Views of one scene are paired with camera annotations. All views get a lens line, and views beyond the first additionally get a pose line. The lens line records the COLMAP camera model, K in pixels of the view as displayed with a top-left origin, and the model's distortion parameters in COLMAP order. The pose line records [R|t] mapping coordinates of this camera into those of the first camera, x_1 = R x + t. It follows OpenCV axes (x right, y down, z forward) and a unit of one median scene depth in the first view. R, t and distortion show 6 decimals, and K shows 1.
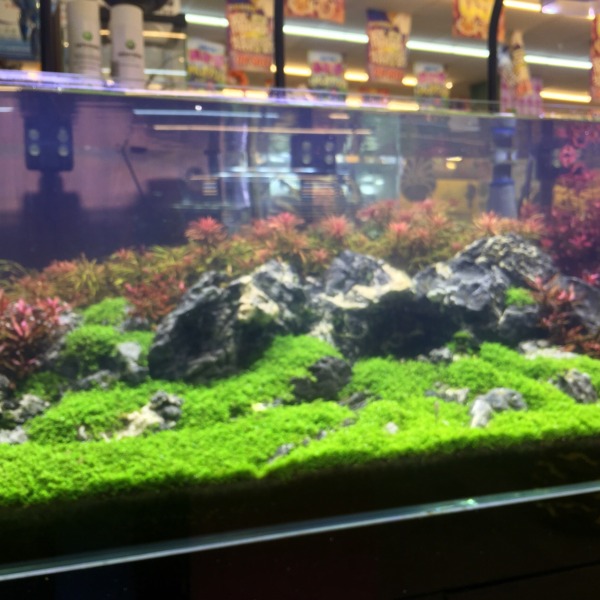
lens RADIAL K [[667.9, 0, 300.0], [0, 667.9, 300.0], [0, 0, 1]] dist [0.012963, -0.016297]
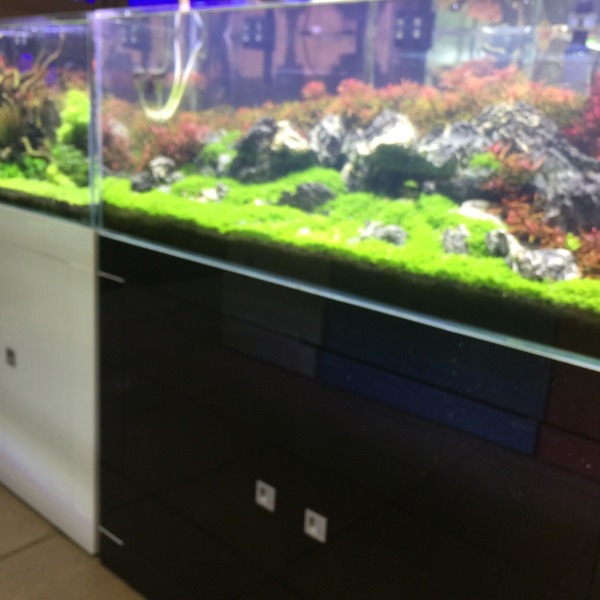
lens RADIAL K [[667.9, 0, 300.0], [0, 667.9, 300.0], [0, 0, 1]] dist [0.012963, -0.016297]
pose [[0.518910, 0.264389, -0.812915, 1.170222], [-0.119479, 0.964065, 0.237282, -0.009298], [0.846438, -0.026002, 0.531852, 0.169246]]
